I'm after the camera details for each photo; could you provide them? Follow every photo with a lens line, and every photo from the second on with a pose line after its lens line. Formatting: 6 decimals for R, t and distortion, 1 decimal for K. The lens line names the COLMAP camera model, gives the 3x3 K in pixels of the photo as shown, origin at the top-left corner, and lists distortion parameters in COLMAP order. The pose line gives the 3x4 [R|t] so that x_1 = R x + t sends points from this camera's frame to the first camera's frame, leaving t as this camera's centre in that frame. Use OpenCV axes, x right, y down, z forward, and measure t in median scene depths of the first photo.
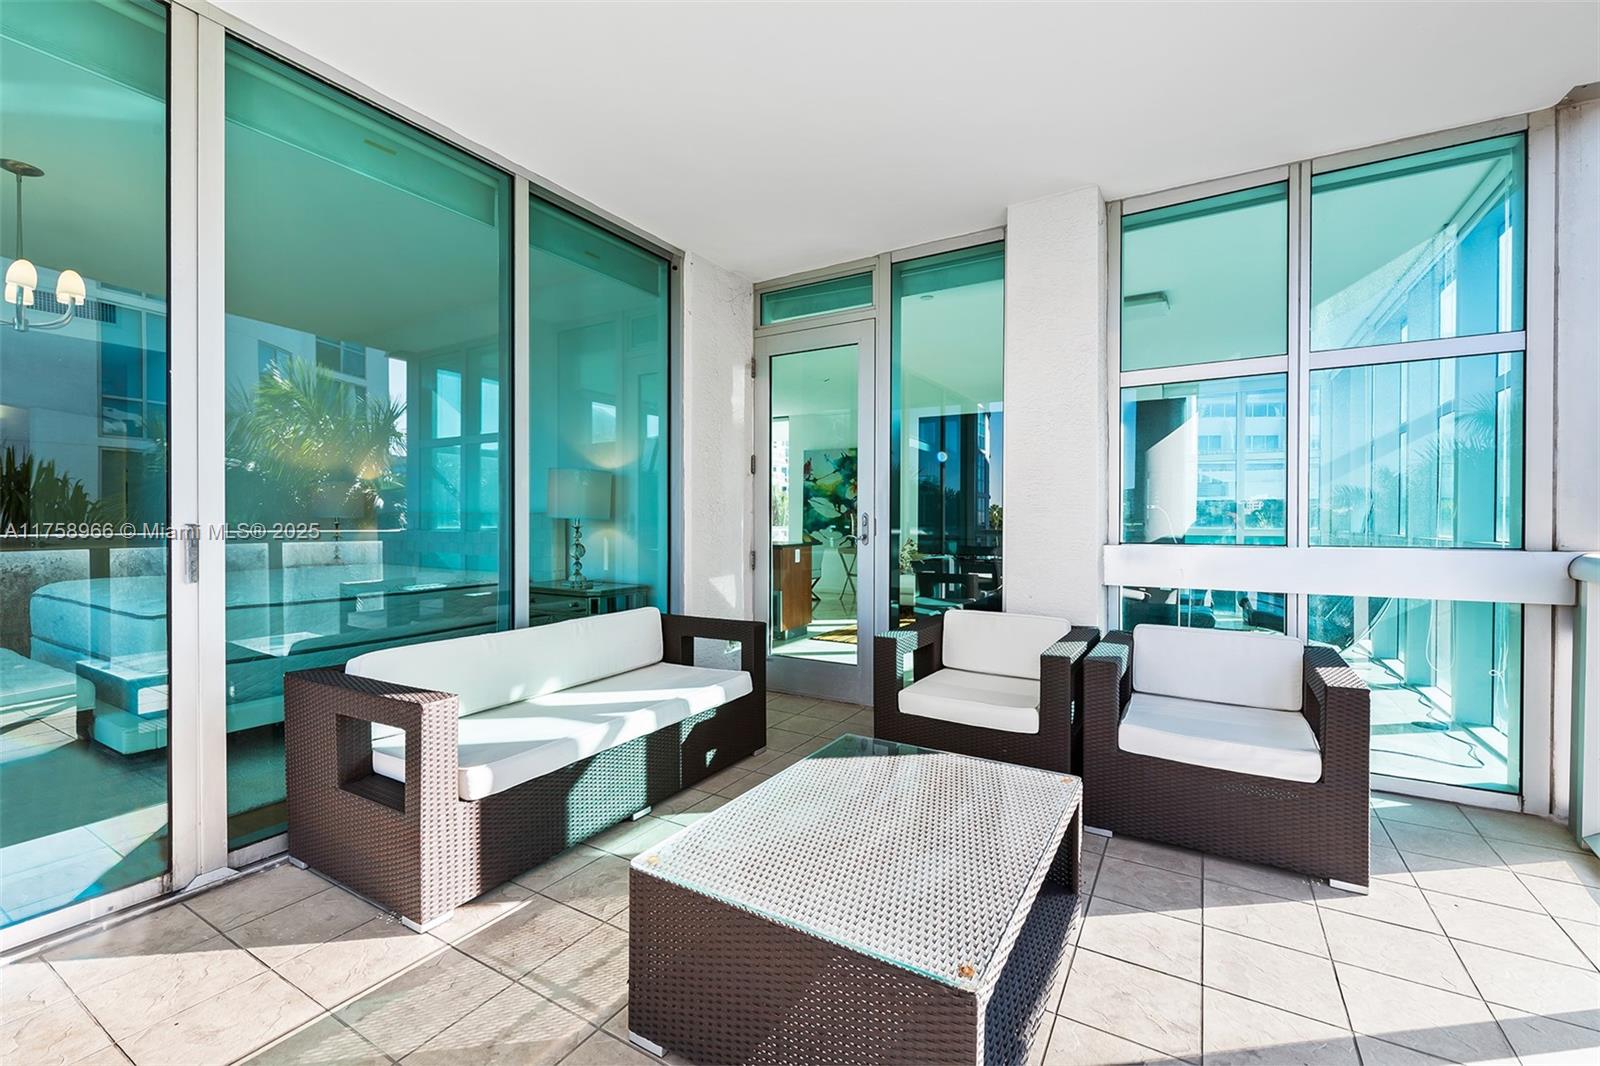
lens RADIAL K [[676.6, 0, 800.2], [0, 676.6, 526.4], [0, 0, 1]] dist [-0.000291, -0.000311]
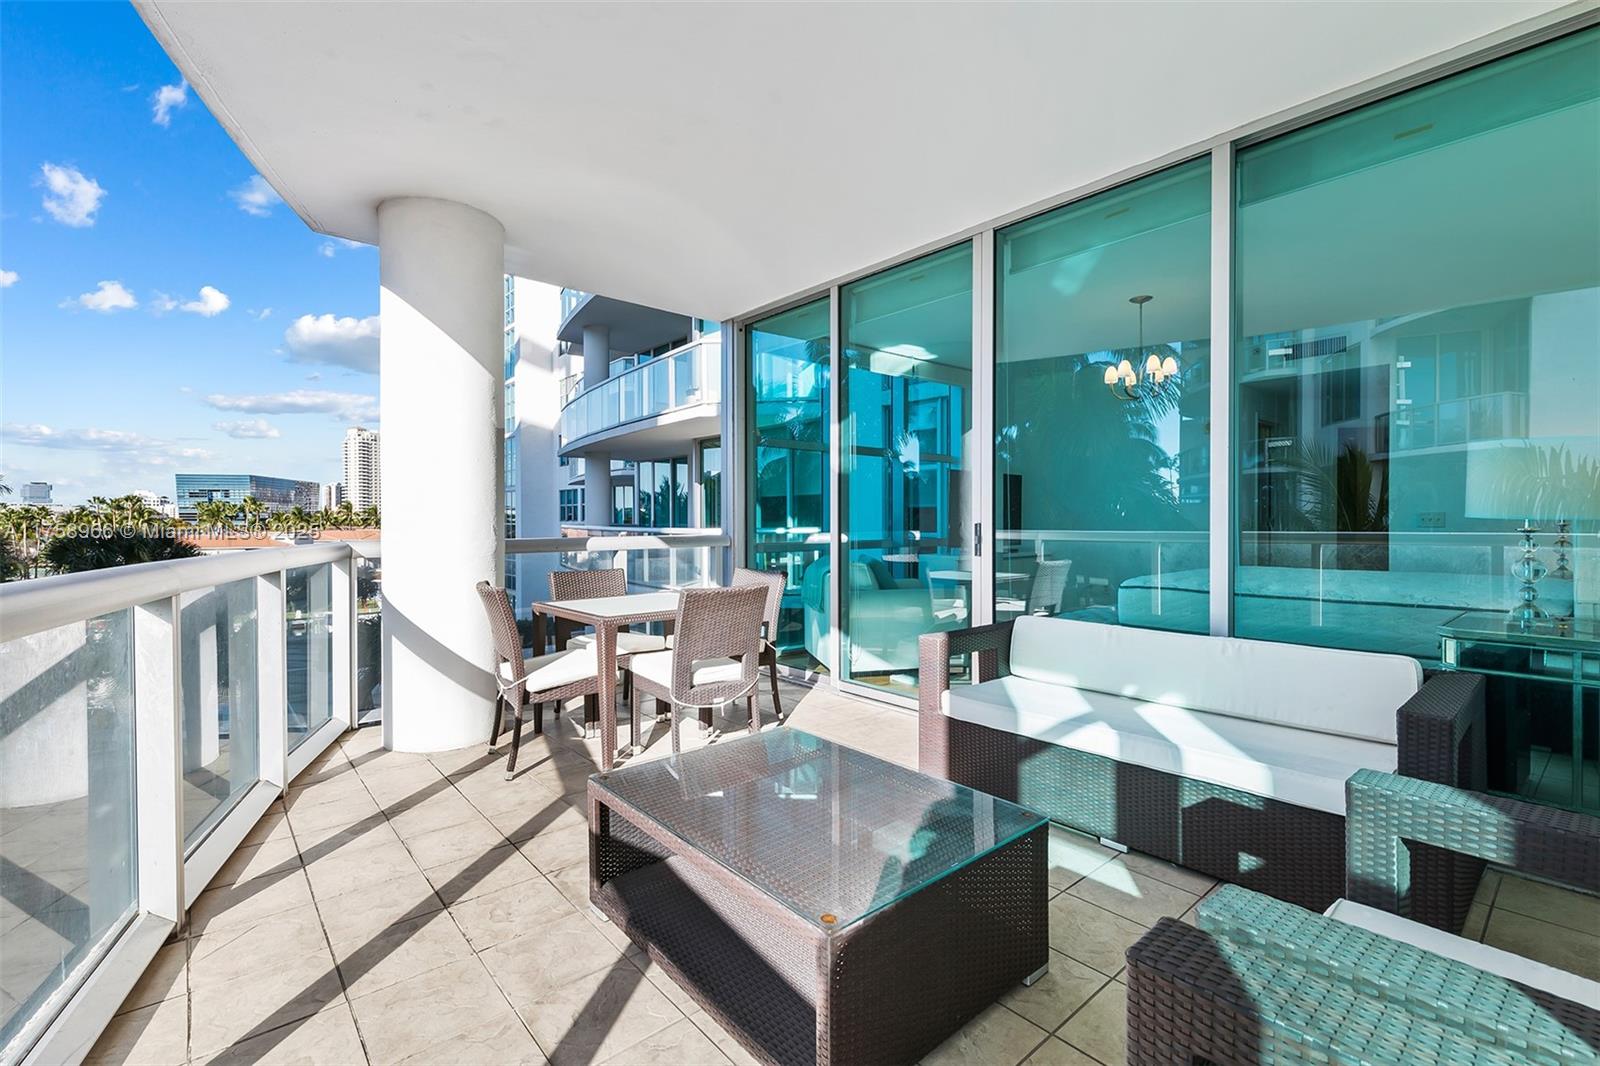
lens RADIAL K [[714.8, 0, 802.8], [0, 714.8, 523.6], [0, 0, 1]] dist [0.002002, 0.000159]
pose [[-0.351667, 0.004074, -0.936116, 0.757197], [0.005553, 0.999982, 0.002266, -0.010009], [0.936109, -0.004401, -0.351683, 0.890845]]
